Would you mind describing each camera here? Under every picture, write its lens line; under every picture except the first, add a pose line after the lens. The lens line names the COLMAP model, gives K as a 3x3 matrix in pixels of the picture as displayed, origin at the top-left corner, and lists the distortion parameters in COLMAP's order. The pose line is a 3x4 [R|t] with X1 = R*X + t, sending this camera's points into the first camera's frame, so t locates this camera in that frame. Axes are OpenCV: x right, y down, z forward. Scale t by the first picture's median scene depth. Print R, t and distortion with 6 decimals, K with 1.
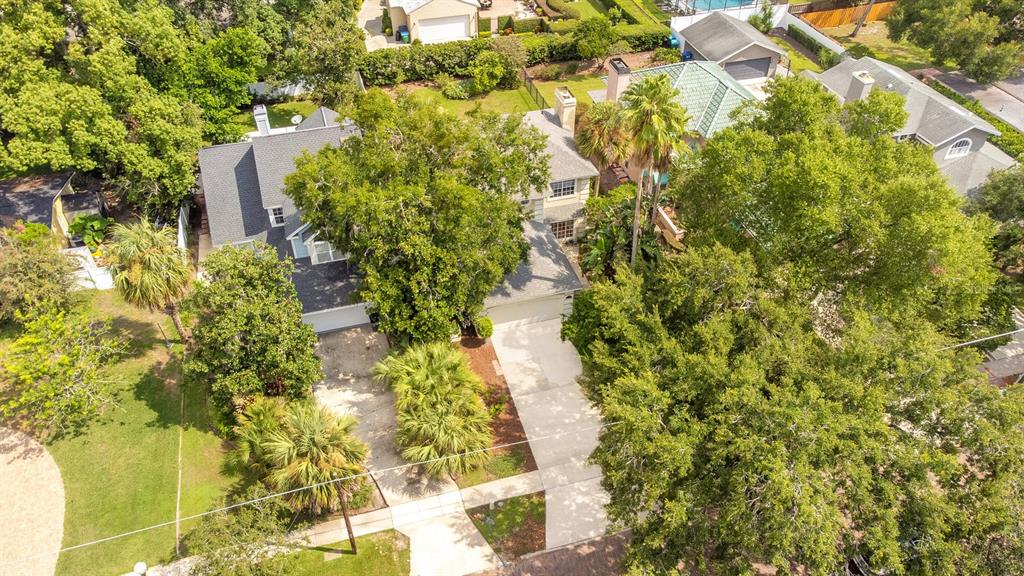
lens RADIAL K [[771.0, 0, 495.6], [0, 771.0, 293.5], [0, 0, 1]] dist [0.035362, 0.050446]
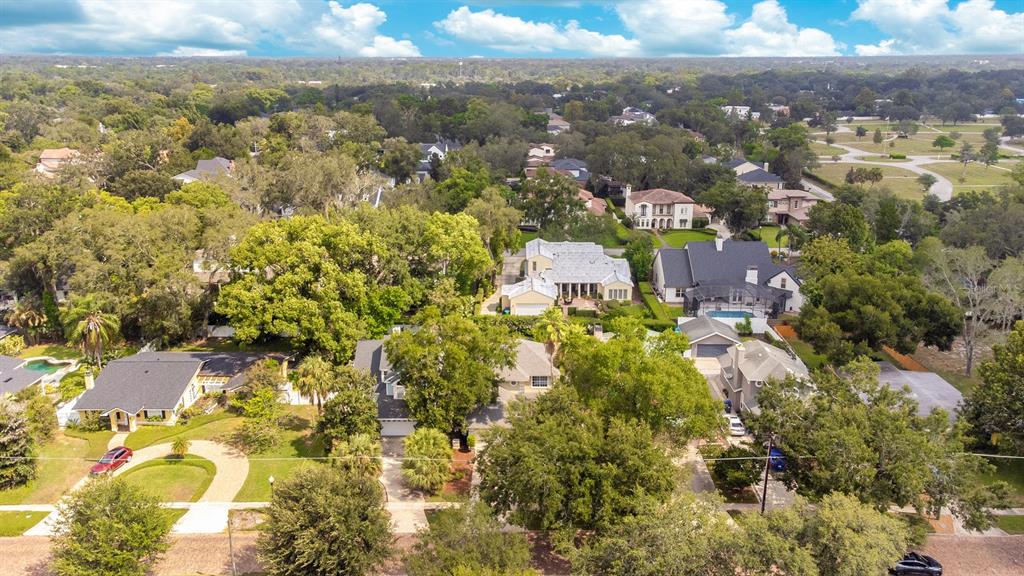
lens RADIAL K [[771.0, 0, 480.2], [0, 771.0, 316.8], [0, 0, 1]] dist [0.035362, 0.050446]
pose [[0.951454, 0.095549, -0.292585, 0.498590], [-0.197816, 0.918101, -0.343454, 0.387996], [0.235806, 0.384658, 0.892431, -0.704507]]
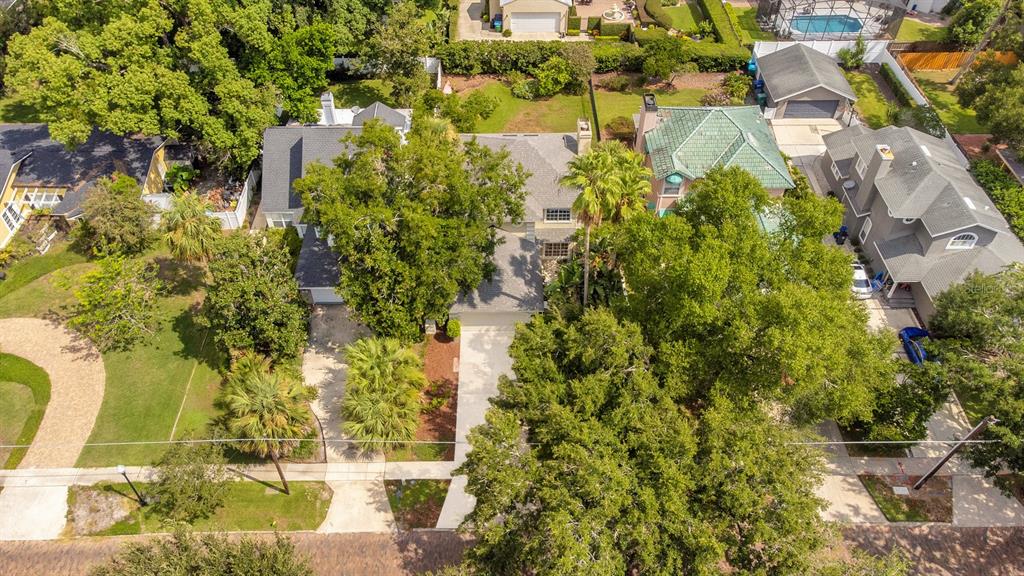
lens RADIAL K [[771.0, 0, 488.5], [0, 771.0, 288.3], [0, 0, 1]] dist [0.035362, 0.050446]
pose [[0.963591, 0.190895, -0.187220, 0.238210], [-0.175454, 0.979796, 0.095994, -0.132821], [0.201762, -0.059650, 0.977616, -0.113489]]
